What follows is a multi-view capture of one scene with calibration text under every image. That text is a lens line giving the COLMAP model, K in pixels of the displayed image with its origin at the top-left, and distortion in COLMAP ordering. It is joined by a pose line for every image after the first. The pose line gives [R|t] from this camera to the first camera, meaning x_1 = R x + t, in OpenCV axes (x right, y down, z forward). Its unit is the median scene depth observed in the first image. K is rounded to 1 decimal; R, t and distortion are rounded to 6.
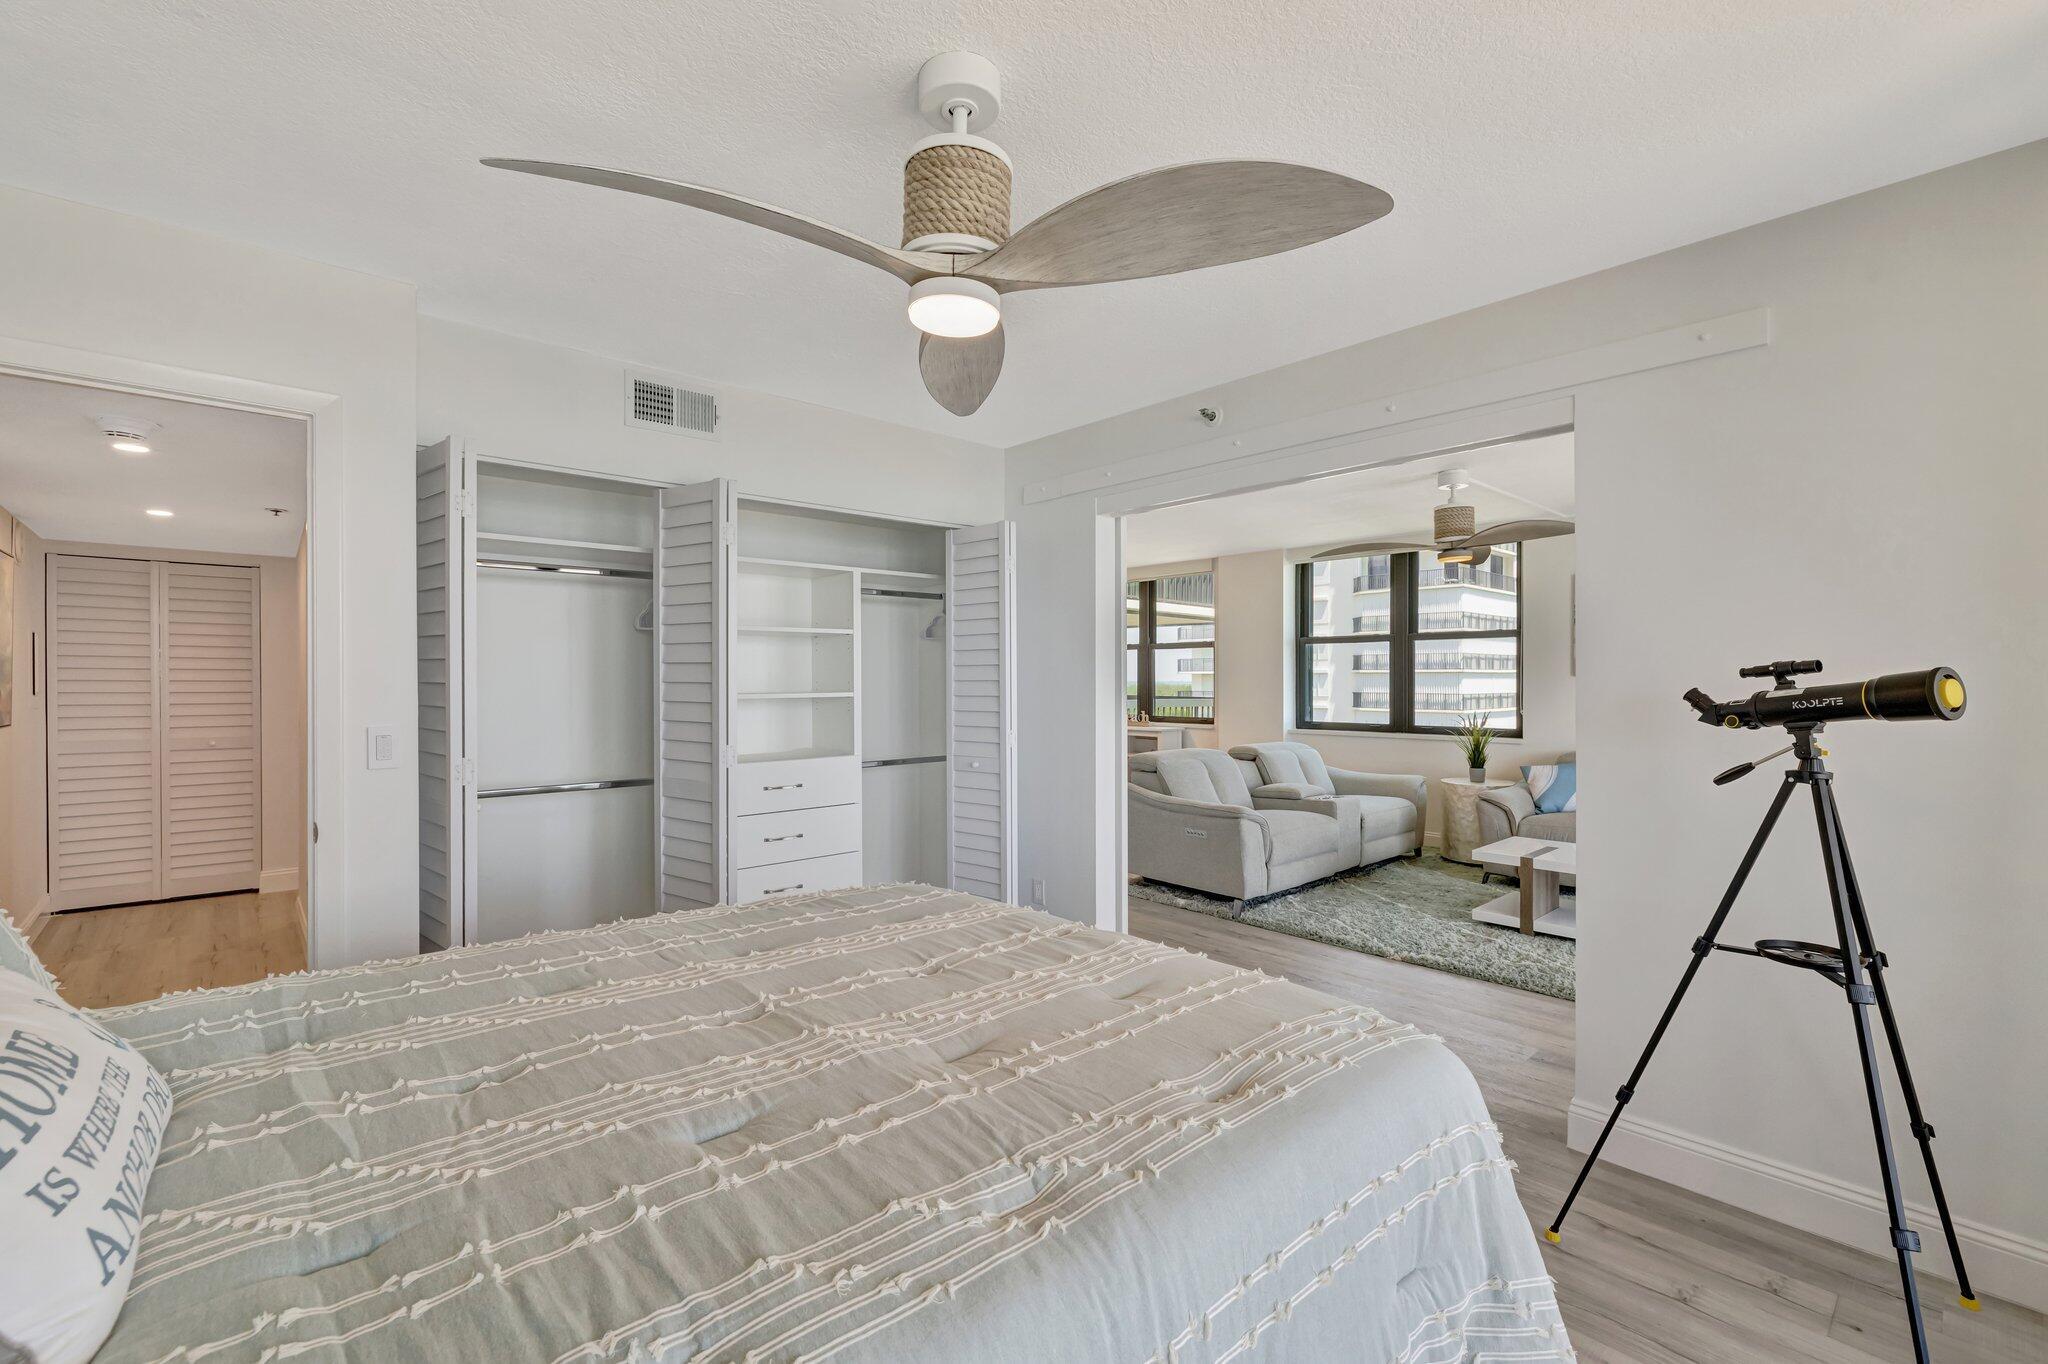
lens RADIAL K [[888.6, 0, 1019.4], [0, 888.6, 679.2], [0, 0, 1]] dist [-0.004912, 0.000491]
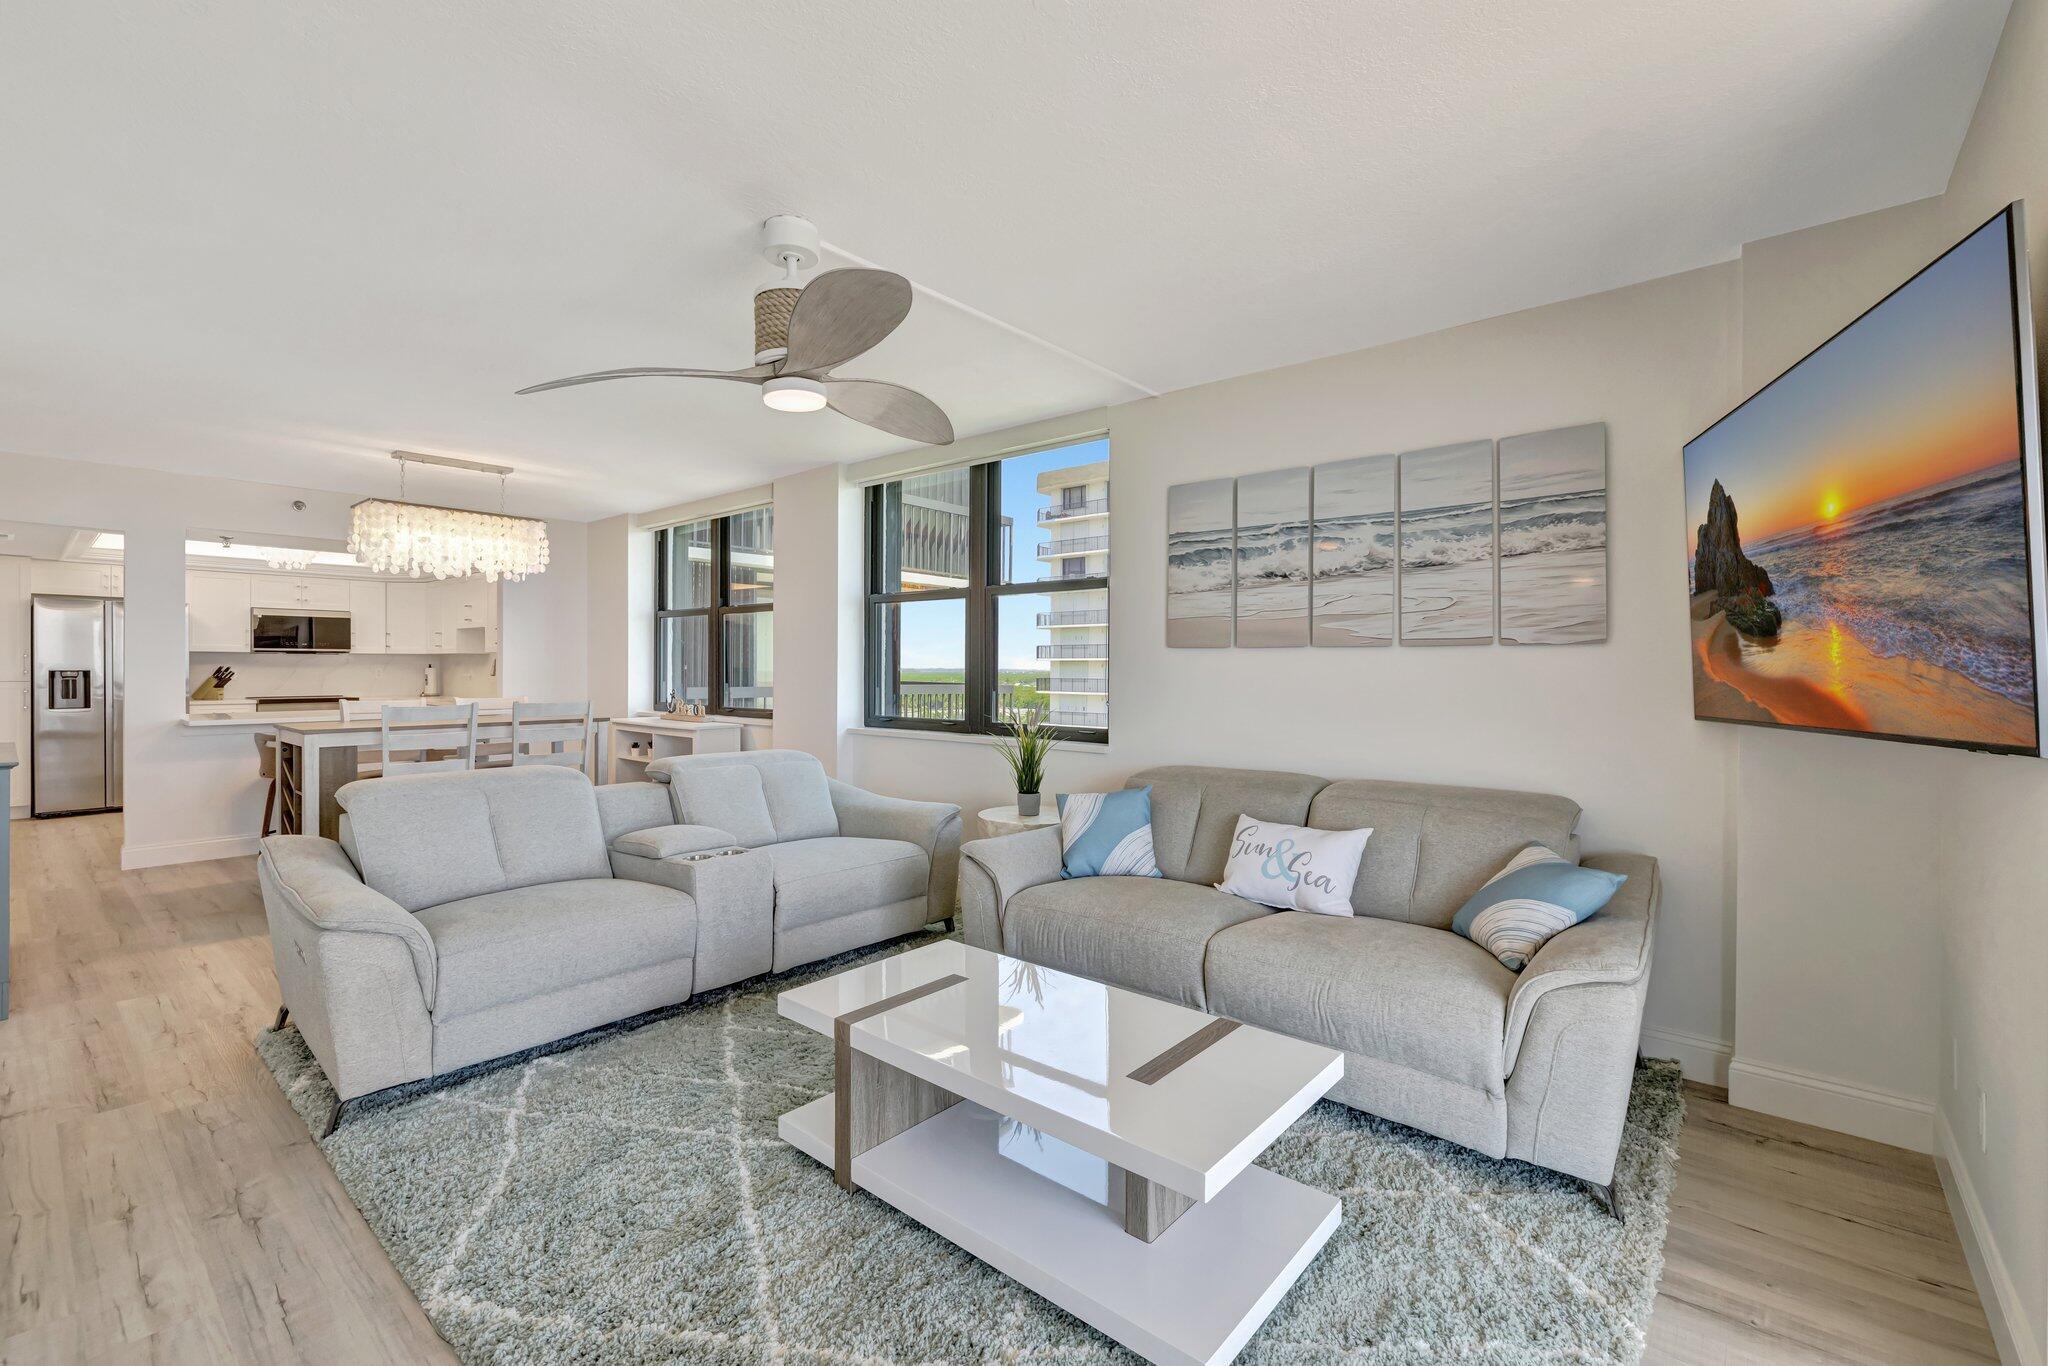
lens RADIAL K [[884.6, 0, 1016.9], [0, 884.6, 668.6], [0, 0, 1]] dist [-0.001223, -0.000291]
pose [[0.992791, 0.003324, 0.119810, 0.435060], [-0.003636, 0.999991, 0.002386, 0.010963], [-0.119801, -0.002804, 0.992794, 0.381308]]
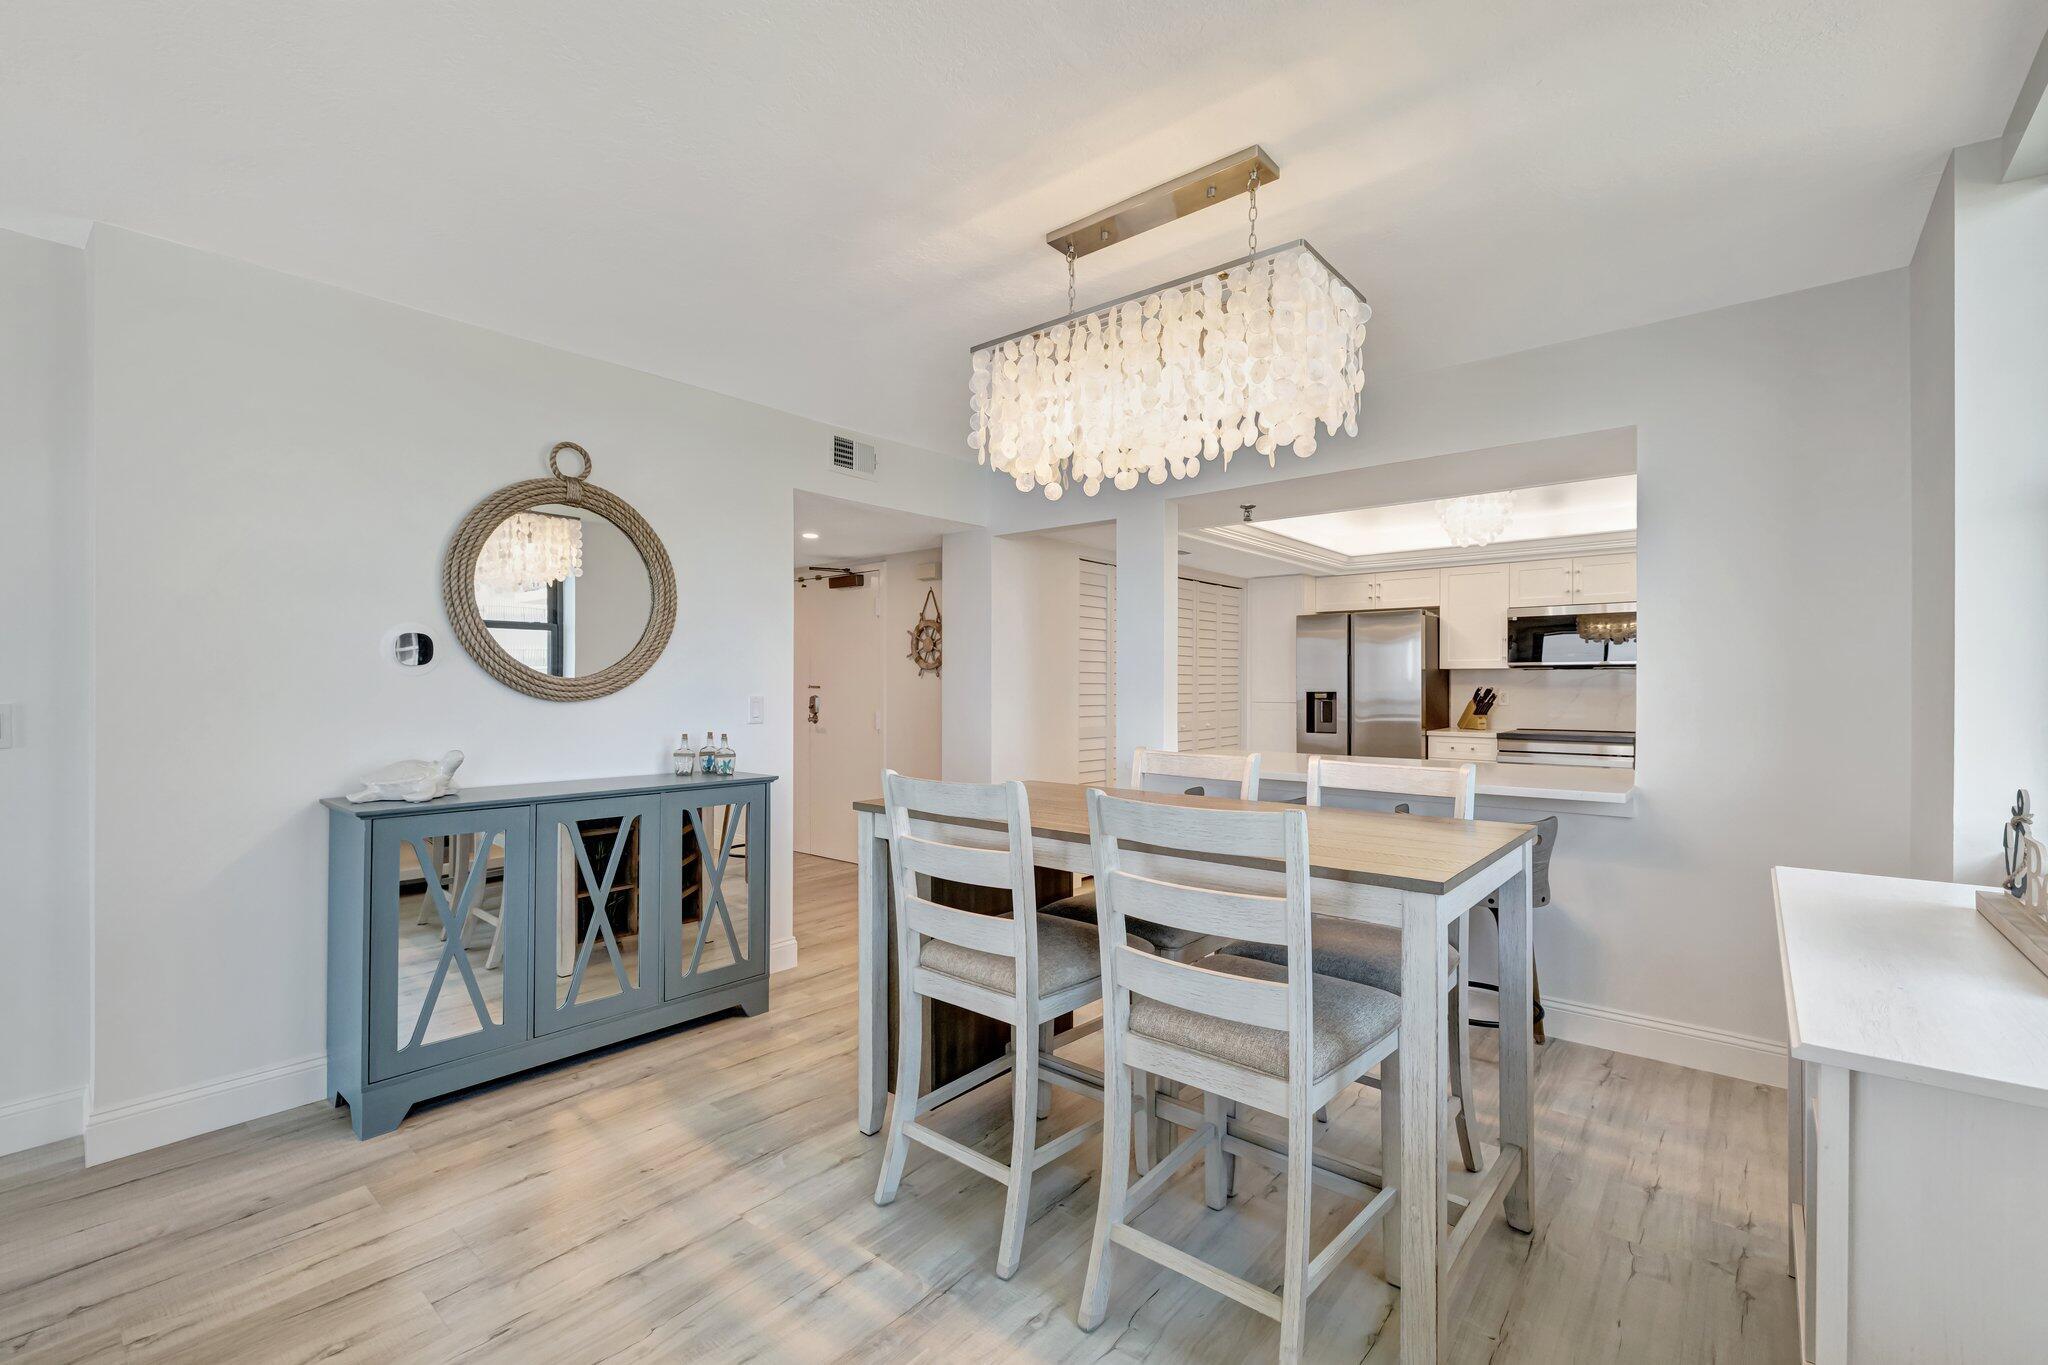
lens RADIAL K [[888.6, 0, 1019.4], [0, 888.6, 679.7], [0, 0, 1]] dist [-0.004912, 0.000491]
pose [[0.124262, 0.004710, -0.992238, 0.369488], [0.003680, 0.999980, 0.005207, -0.001230], [0.992243, -0.004298, 0.124242, 1.174397]]
